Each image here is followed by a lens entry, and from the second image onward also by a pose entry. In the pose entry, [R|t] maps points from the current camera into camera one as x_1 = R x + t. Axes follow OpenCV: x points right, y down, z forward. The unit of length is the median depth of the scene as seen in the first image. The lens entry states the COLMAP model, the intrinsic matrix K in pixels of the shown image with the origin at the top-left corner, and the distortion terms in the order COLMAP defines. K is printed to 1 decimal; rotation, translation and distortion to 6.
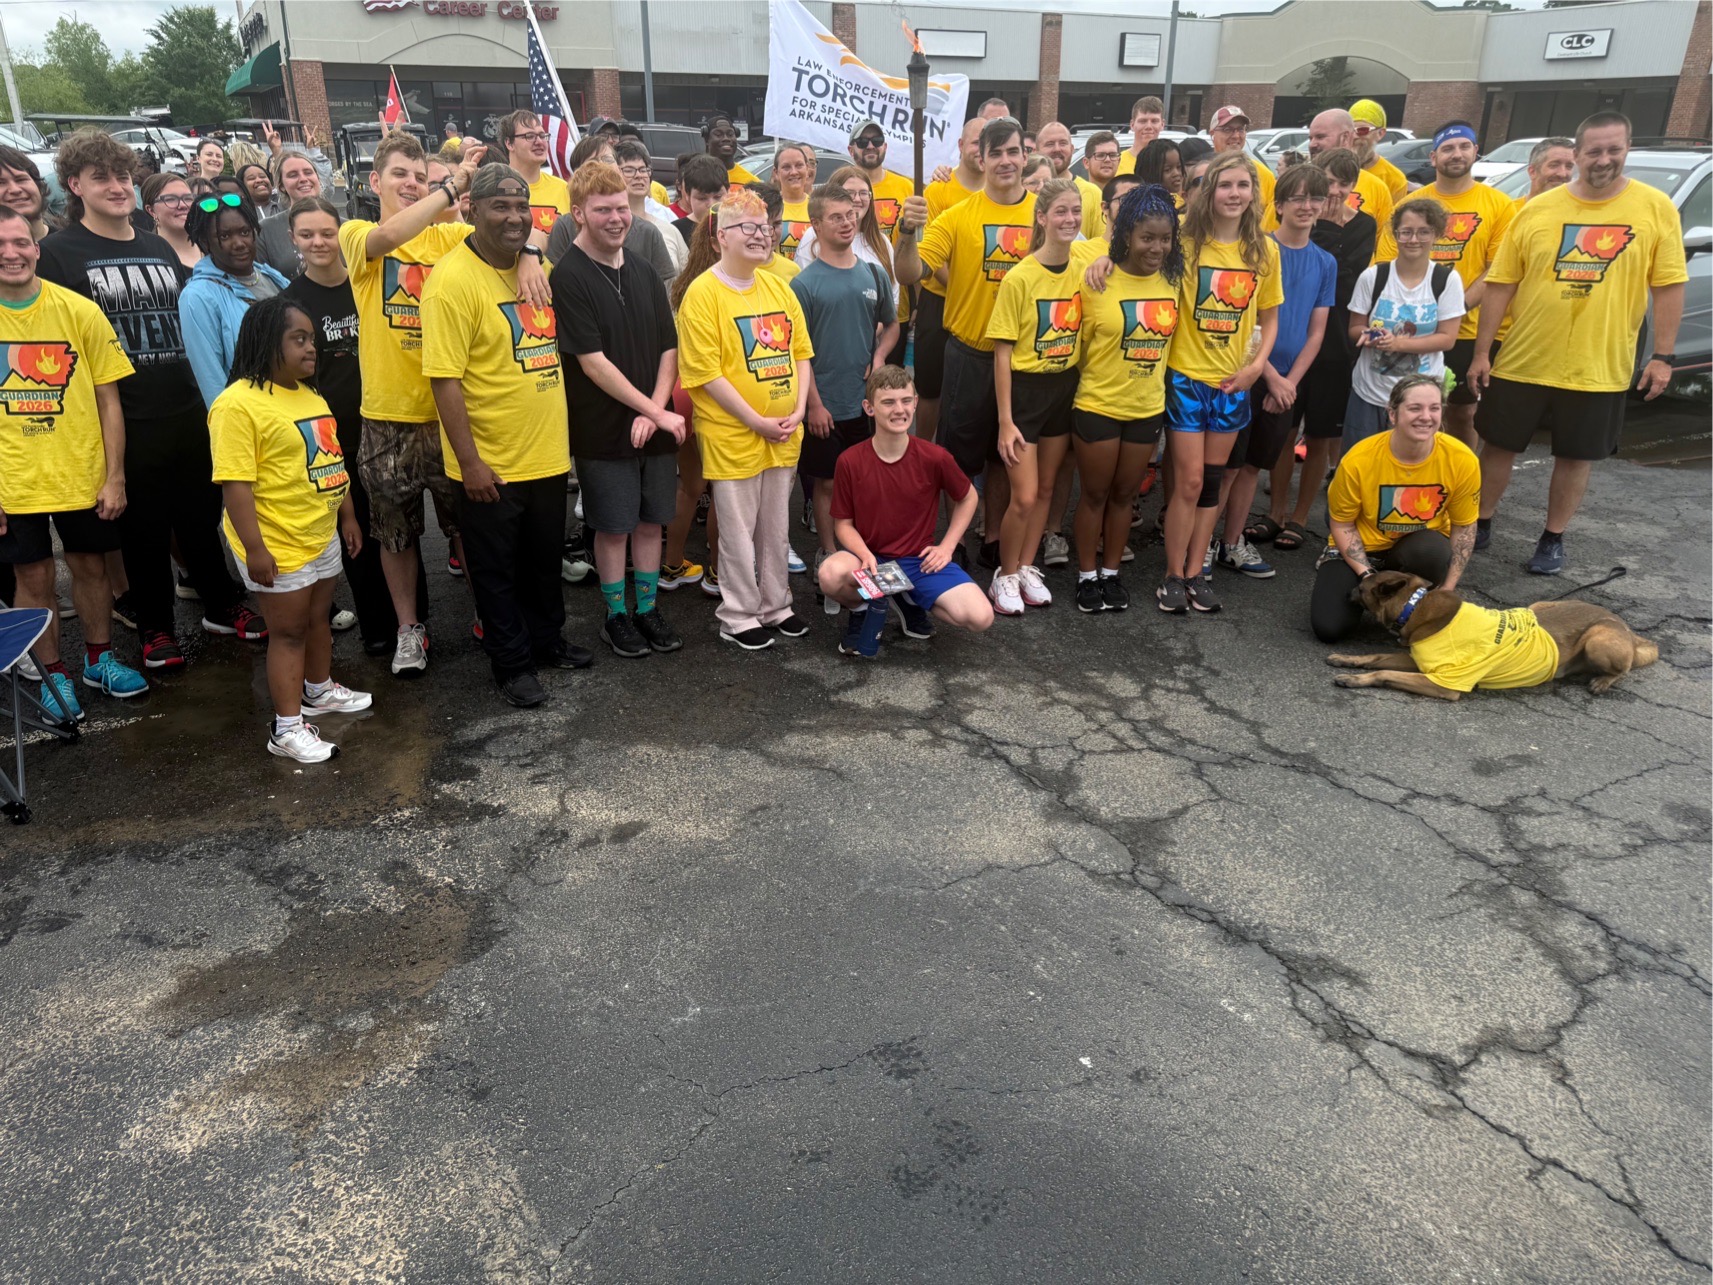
lens RADIAL K [[1218.0, 0, 846.3], [0, 1218.0, 645.1], [0, 0, 1]] dist [0.018259, -0.019422]
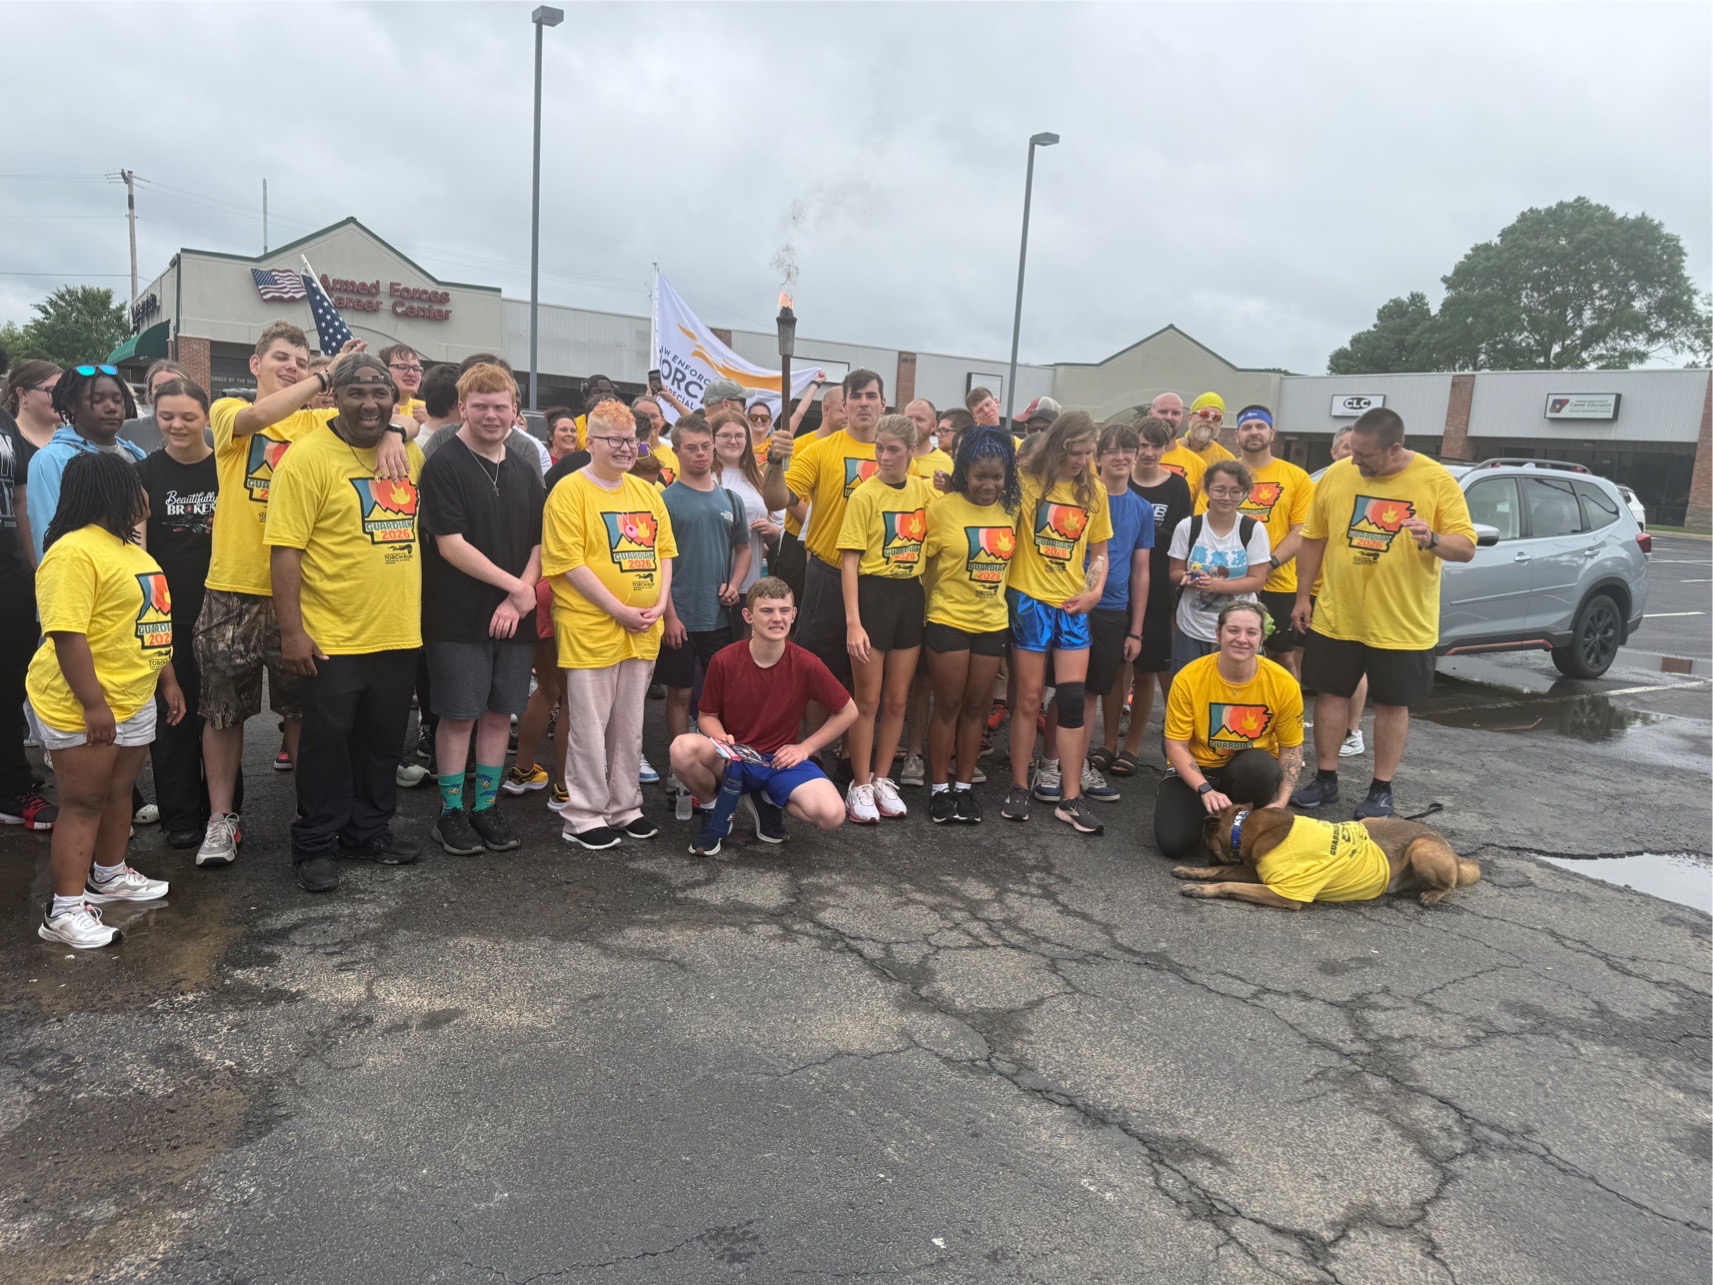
lens RADIAL K [[1220.7, 0, 846.9], [0, 1220.7, 622.4], [0, 0, 1]] dist [0.011318, -0.011757]
pose [[0.992679, 0.045214, 0.112001, 0.003882], [-0.015342, 0.966982, -0.254381, 0.093228], [-0.119805, 0.250800, 0.960597, 0.012854]]
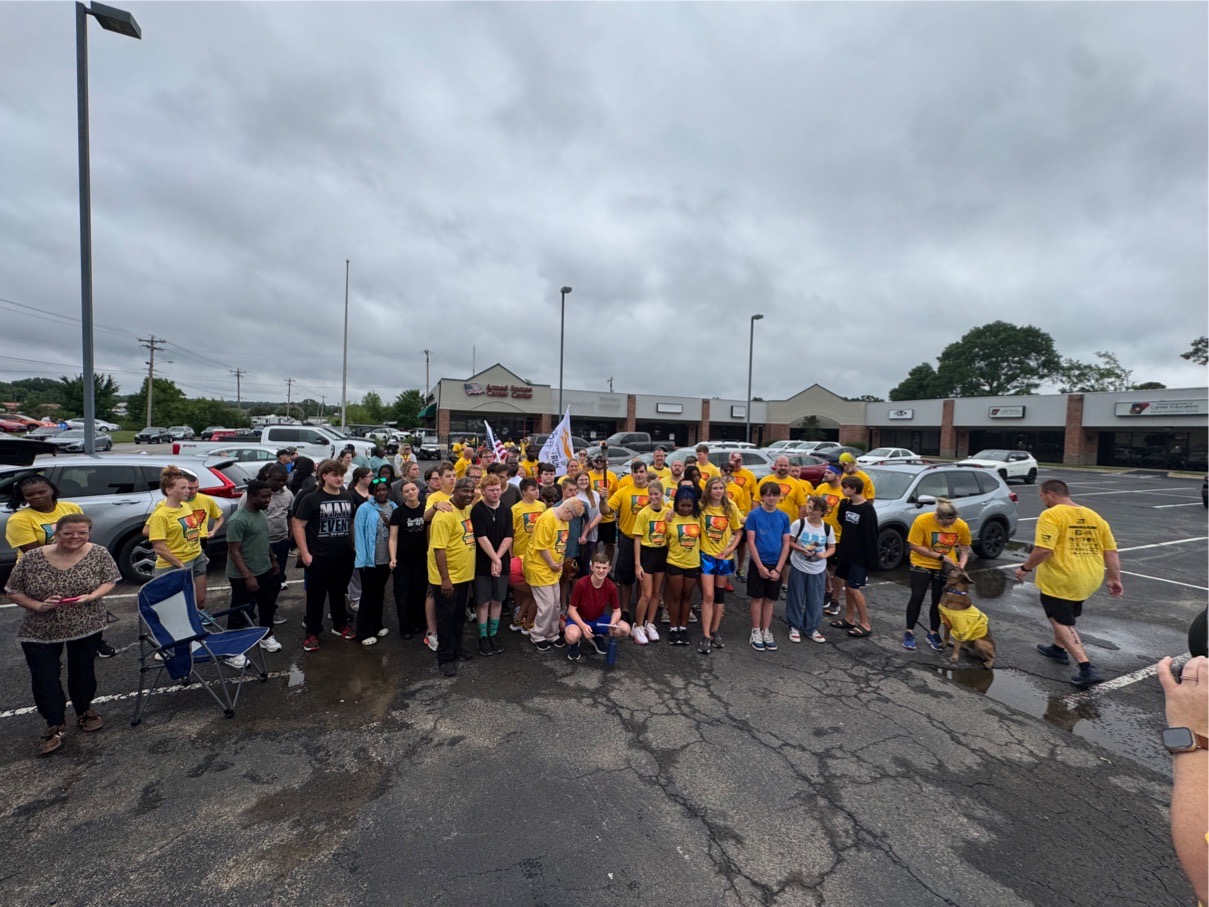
lens RADIAL K [[481.0, 0, 603.9], [0, 481.0, 449.5], [0, 0, 1]] dist [-0.003191, 0.000651]
pose [[0.997213, 0.030310, -0.068166, 0.161167], [-0.052474, 0.934480, -0.352127, -0.067894], [0.053027, 0.354723, 0.933467, -0.100563]]
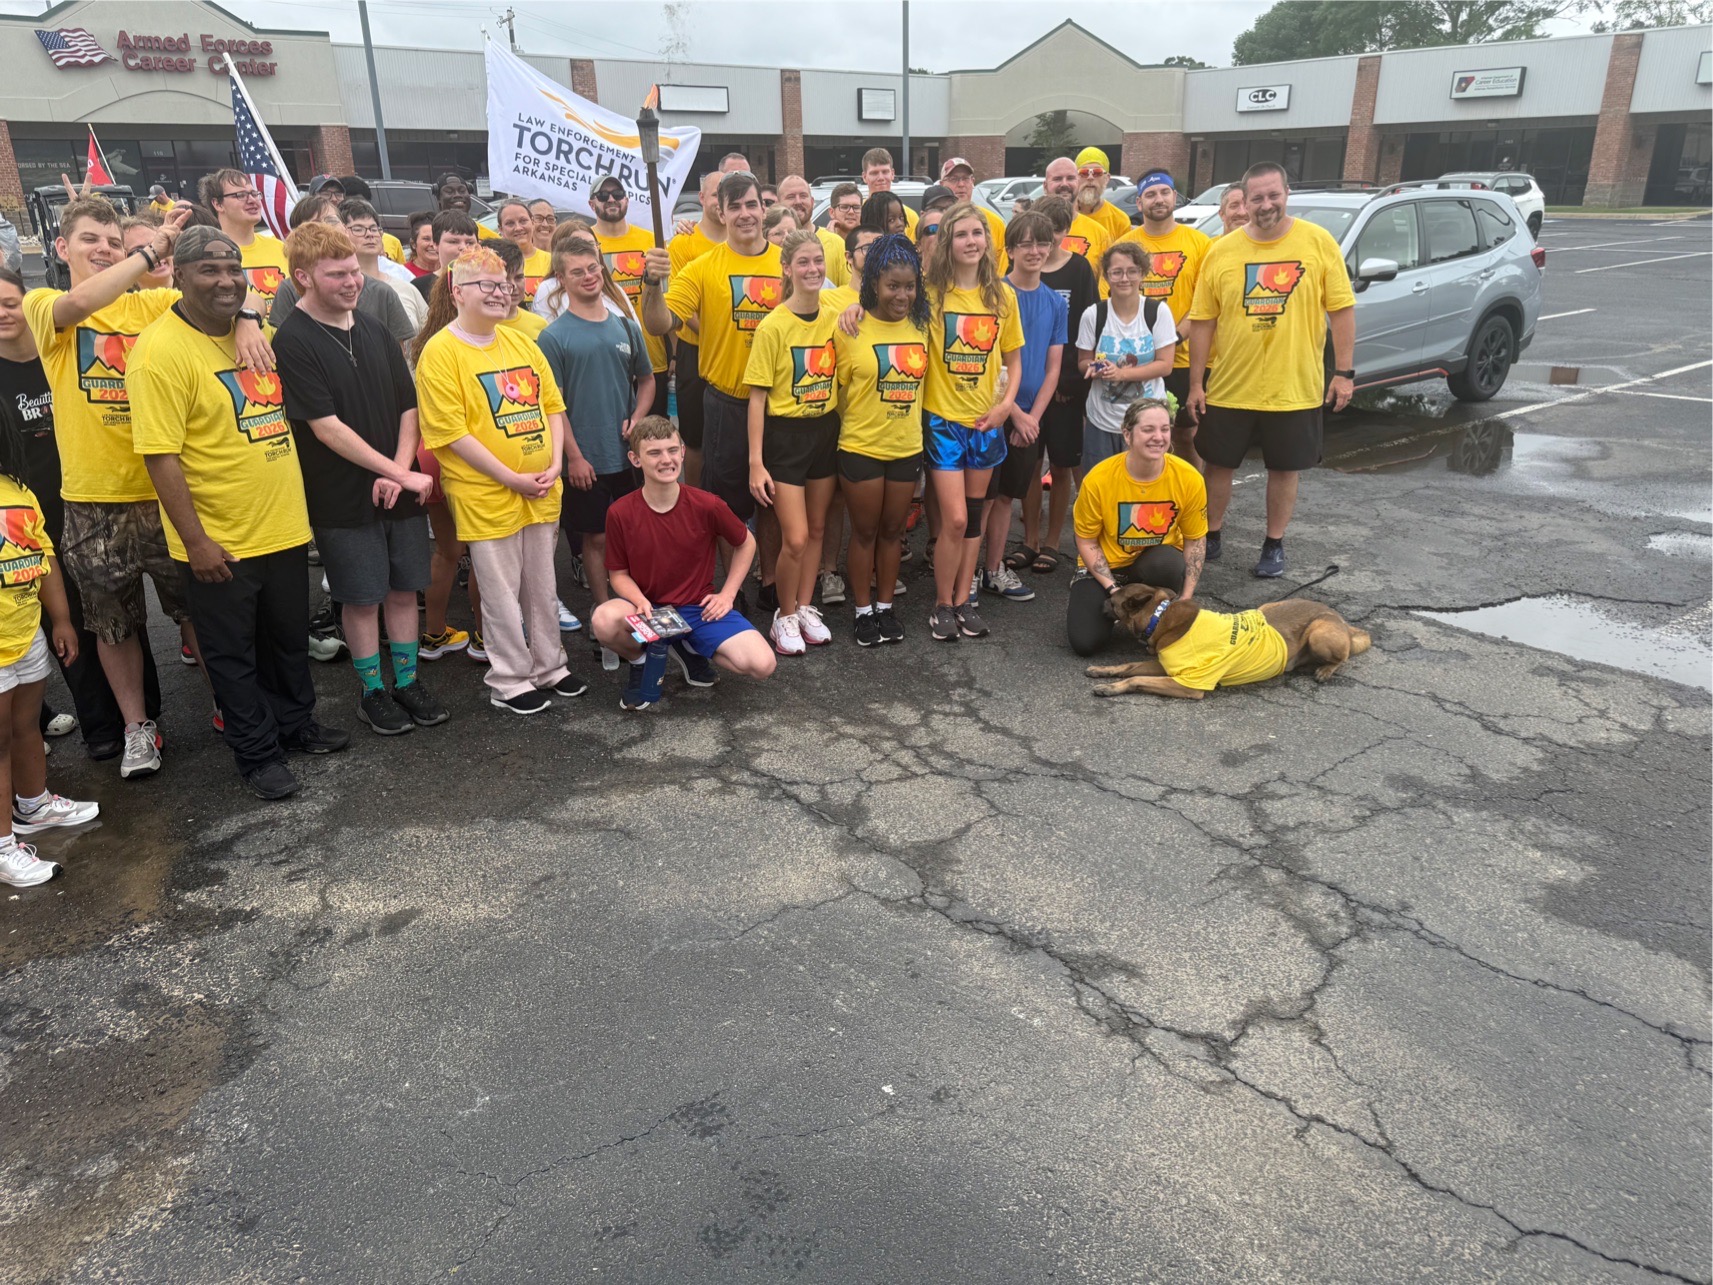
lens RADIAL K [[1220.2, 0, 863.8], [0, 1220.2, 645.2], [0, 0, 1]] dist [0.010758, -0.011748]
pose [[0.979664, -0.084002, 0.182217, 0.016903], [0.090679, 0.995469, -0.028613, 0.001269], [-0.178988, 0.044555, 0.982842, -0.004876]]
